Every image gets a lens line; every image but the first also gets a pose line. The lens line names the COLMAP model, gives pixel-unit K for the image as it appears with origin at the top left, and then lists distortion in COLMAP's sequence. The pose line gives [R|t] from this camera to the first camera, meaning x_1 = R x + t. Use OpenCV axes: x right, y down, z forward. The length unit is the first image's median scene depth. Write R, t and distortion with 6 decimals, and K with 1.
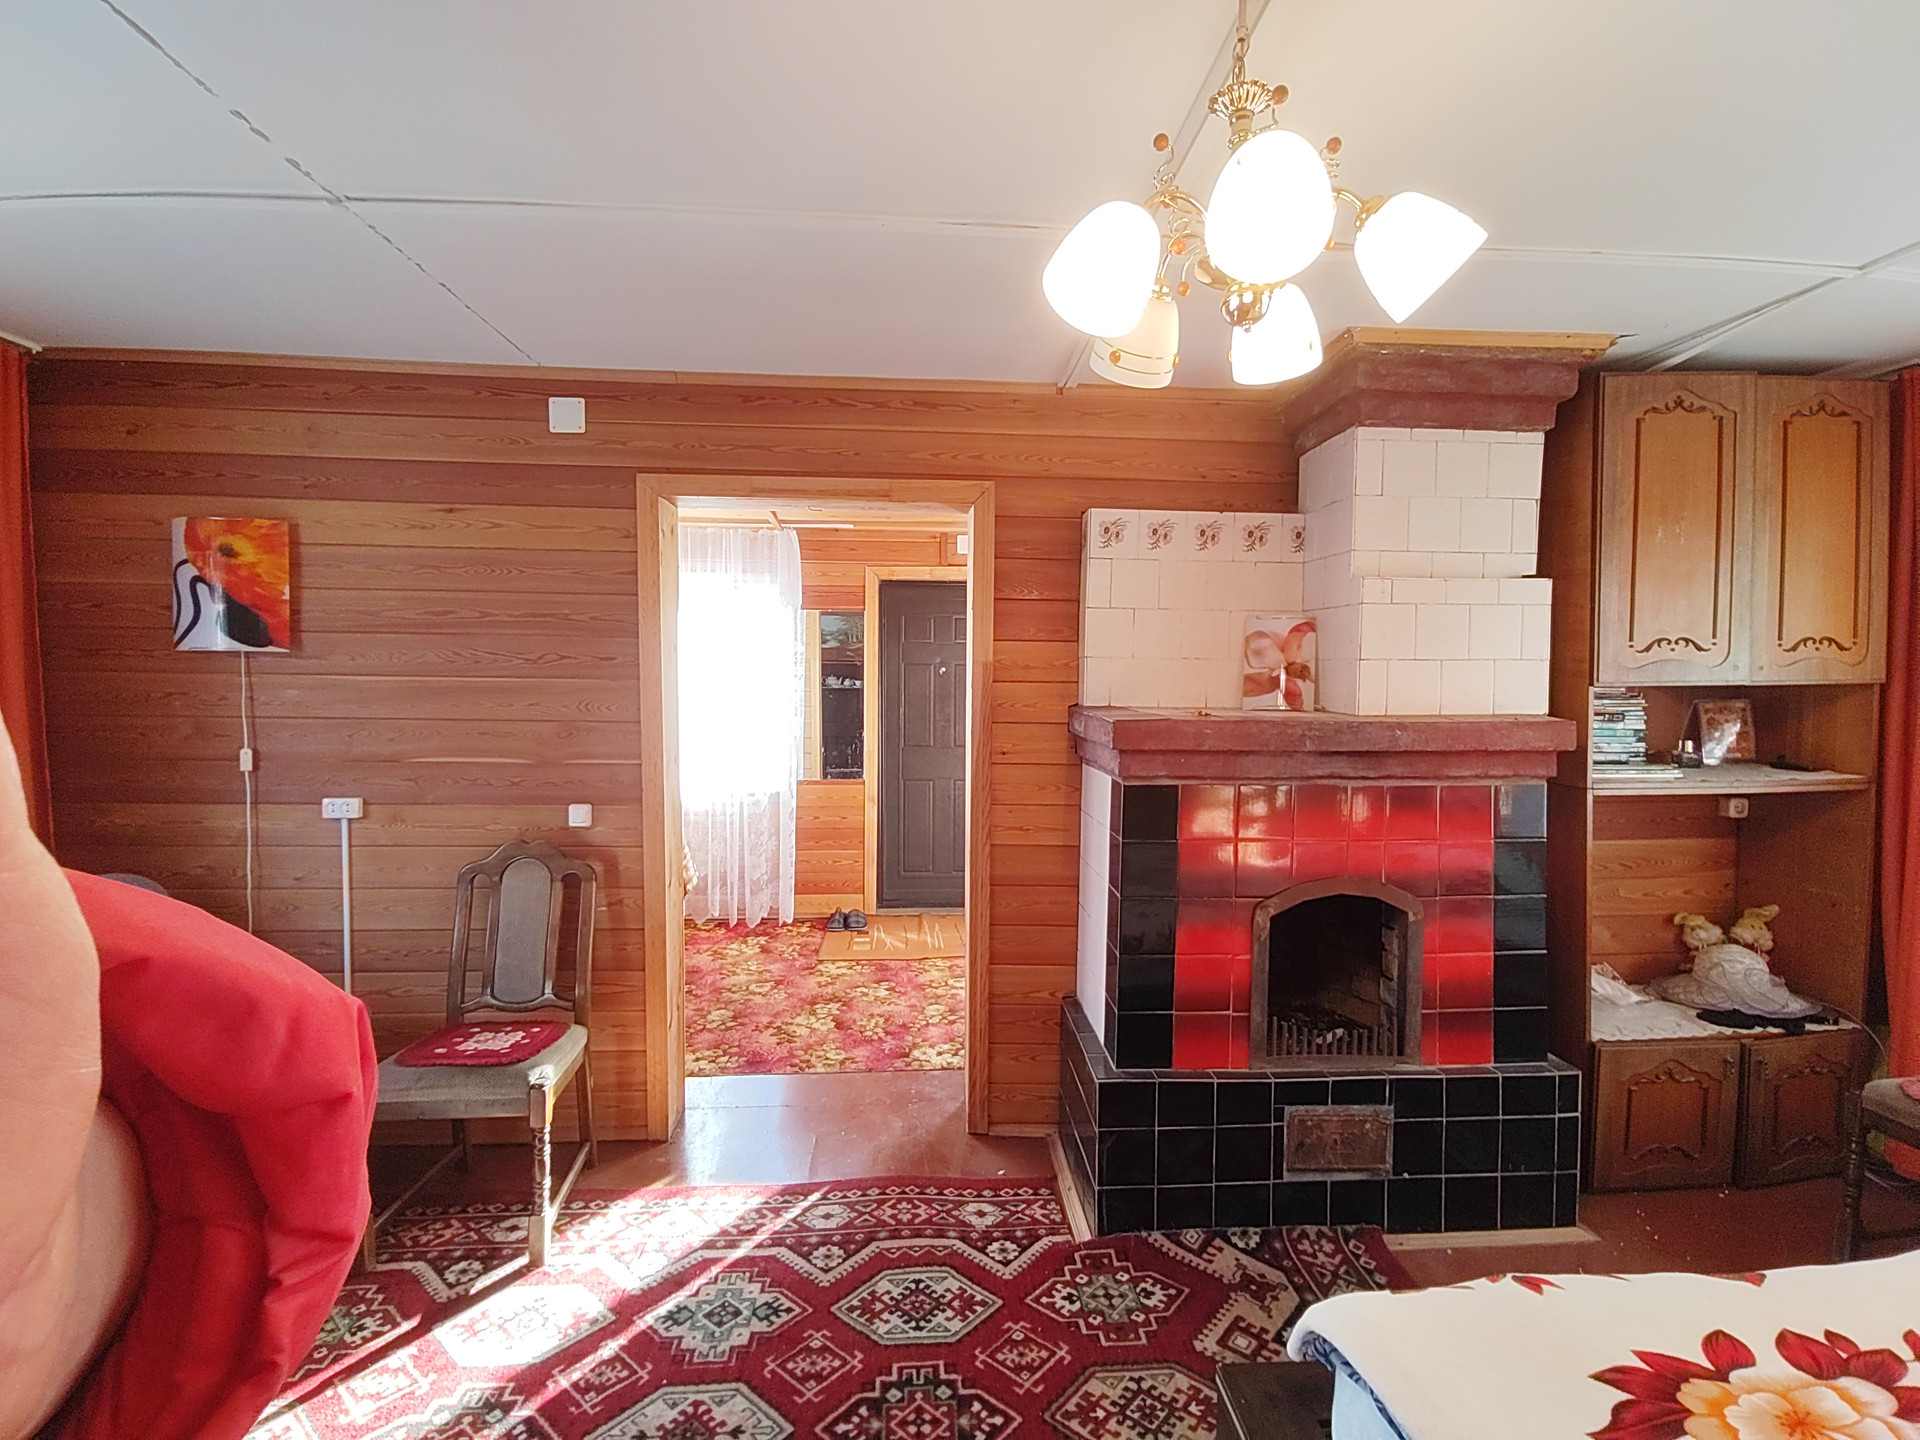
lens RADIAL K [[890.8, 0, 968.4], [0, 890.8, 714.3], [0, 0, 1]] dist [0.000374, -0.008215]
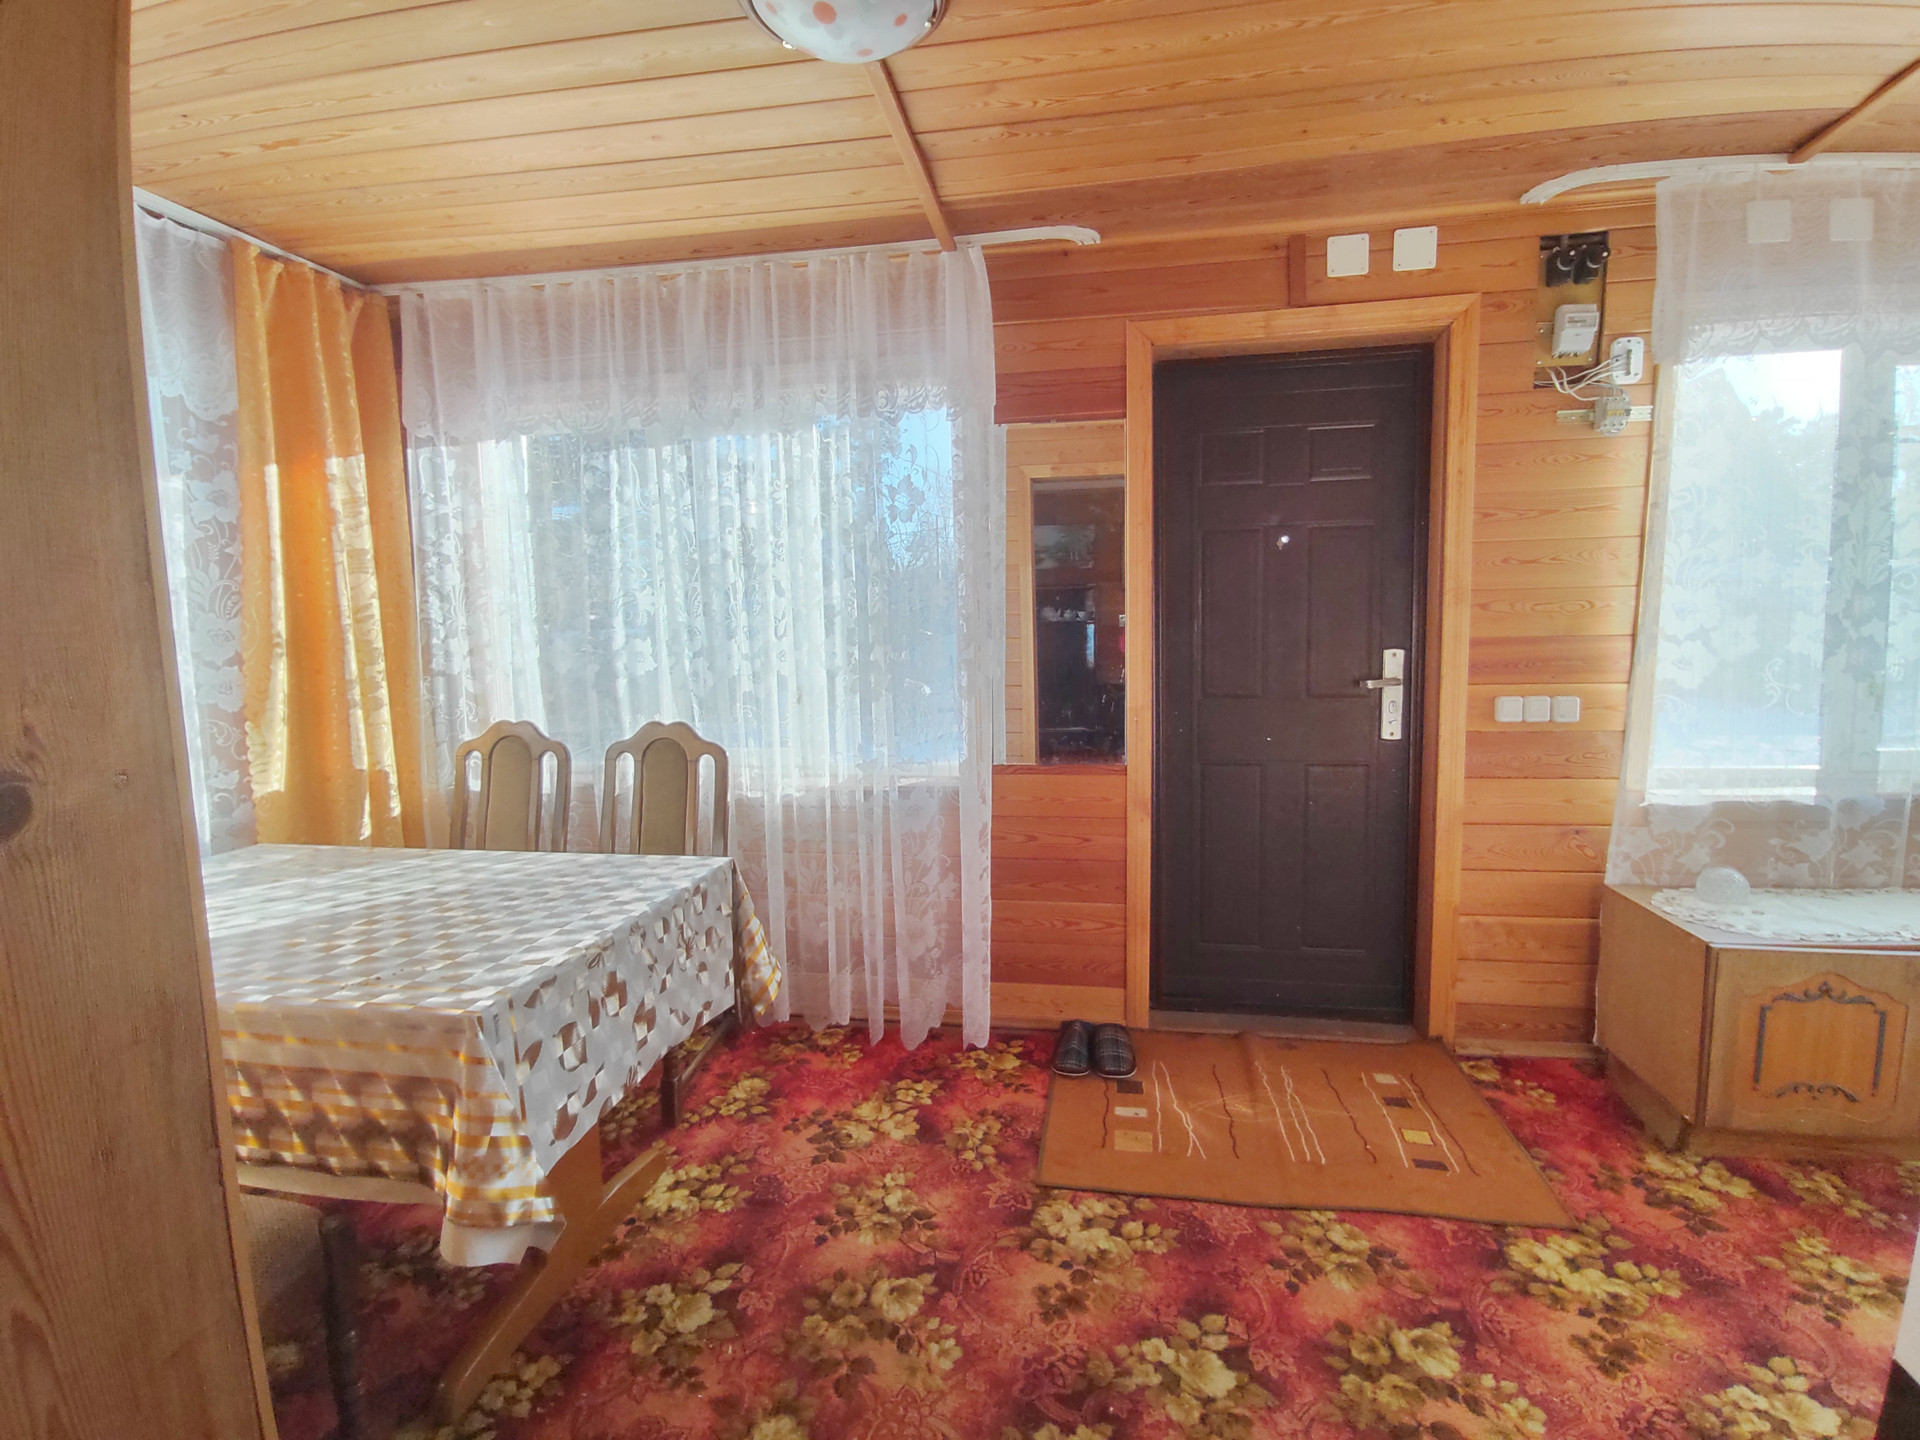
lens RADIAL K [[890.8, 0, 967.9], [0, 890.8, 718.4], [0, 0, 1]] dist [0.000374, -0.008215]
pose [[0.971579, -0.001283, -0.236712, -0.088327], [0.015947, 0.998068, 0.060045, 0.017436], [0.236178, -0.062113, 0.969723, 0.519222]]
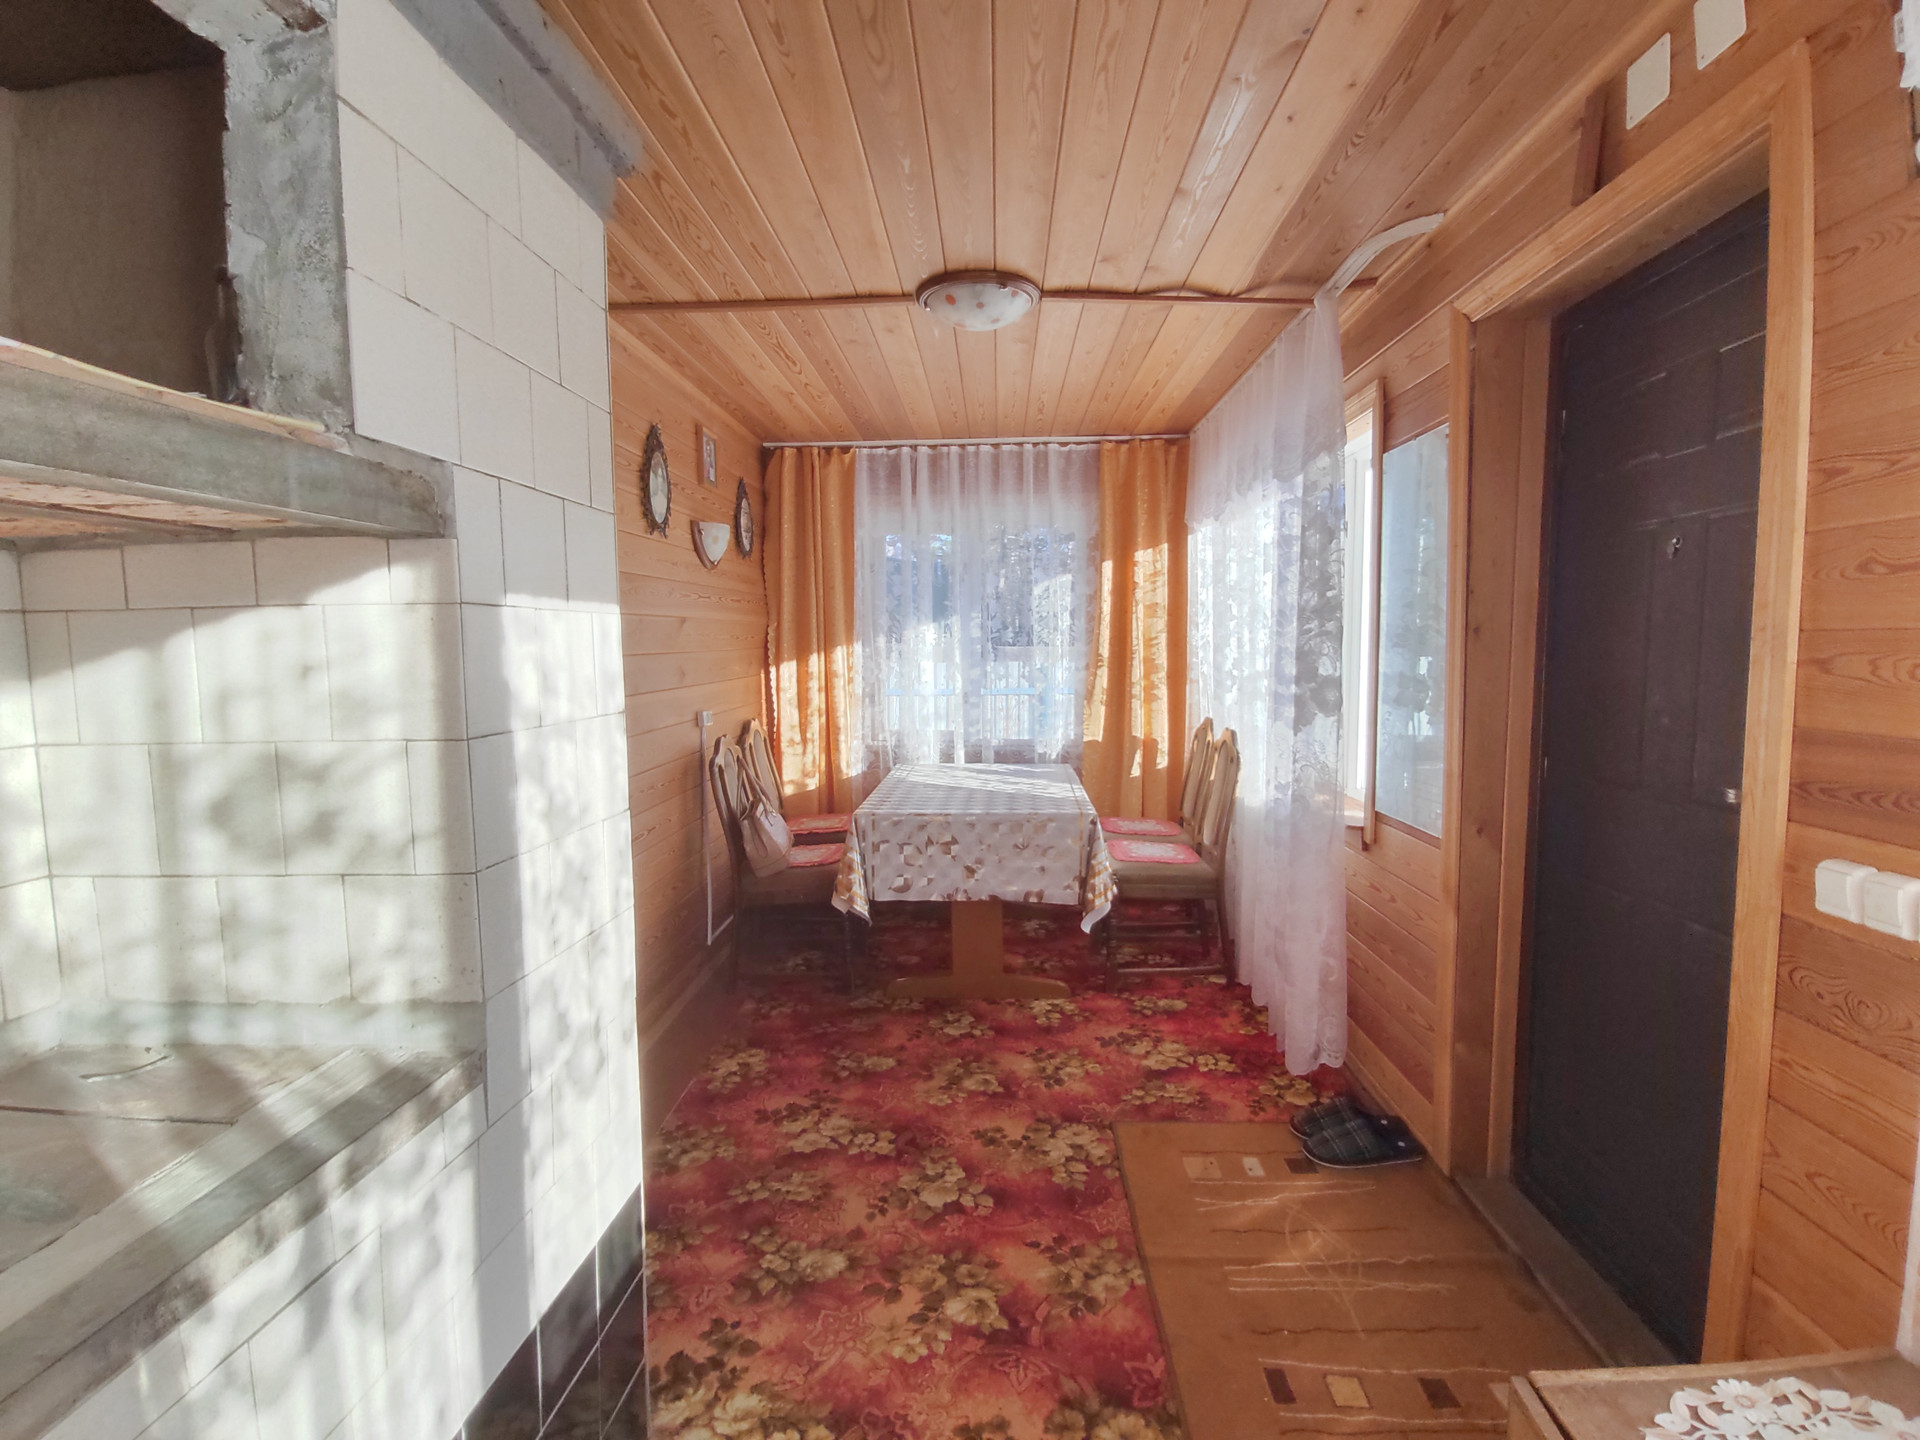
lens RADIAL K [[890.8, 0, 946.1], [0, 890.8, 707.3], [0, 0, 1]] dist [0.000374, -0.008215]
pose [[-0.128464, 0.063631, -0.989671, 0.323859], [-0.026067, 0.997378, 0.067511, -0.007881], [0.991372, 0.034471, -0.126468, 0.858660]]
